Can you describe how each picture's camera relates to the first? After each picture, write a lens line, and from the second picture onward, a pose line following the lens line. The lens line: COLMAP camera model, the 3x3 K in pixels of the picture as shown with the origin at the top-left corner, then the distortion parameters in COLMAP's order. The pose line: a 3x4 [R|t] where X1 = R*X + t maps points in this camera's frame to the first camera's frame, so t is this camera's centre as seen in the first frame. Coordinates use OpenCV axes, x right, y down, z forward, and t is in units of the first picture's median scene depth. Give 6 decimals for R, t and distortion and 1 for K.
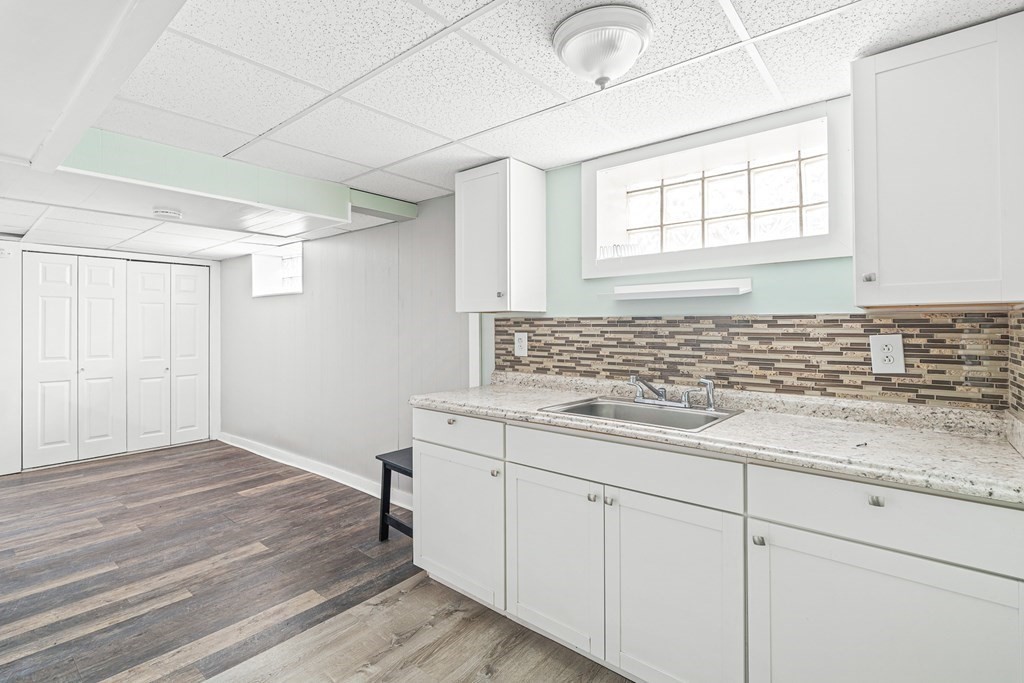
lens RADIAL K [[480.7, 0, 500.3], [0, 480.7, 326.2], [0, 0, 1]] dist [0.010798, -0.003417]
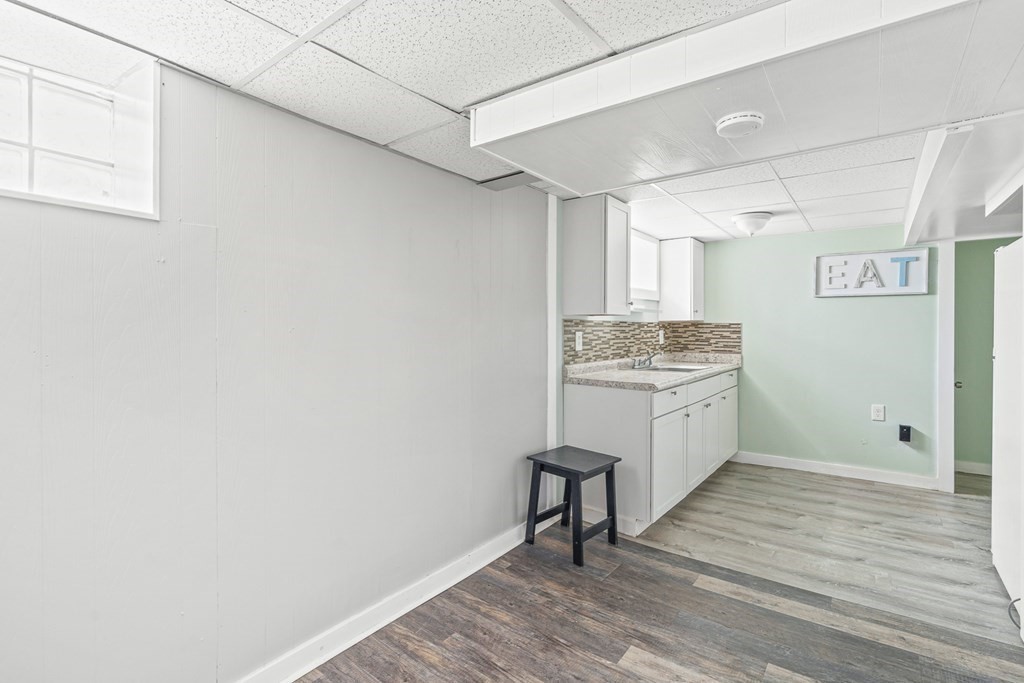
lens RADIAL K [[480.7, 0, 510.5], [0, 480.7, 333.3], [0, 0, 1]] dist [0.010798, -0.003417]
pose [[-0.058230, -0.014412, 0.998199, -1.274763], [-0.008224, 0.999869, 0.013957, 0.001681], [-0.998269, -0.007396, -0.058341, 1.341226]]
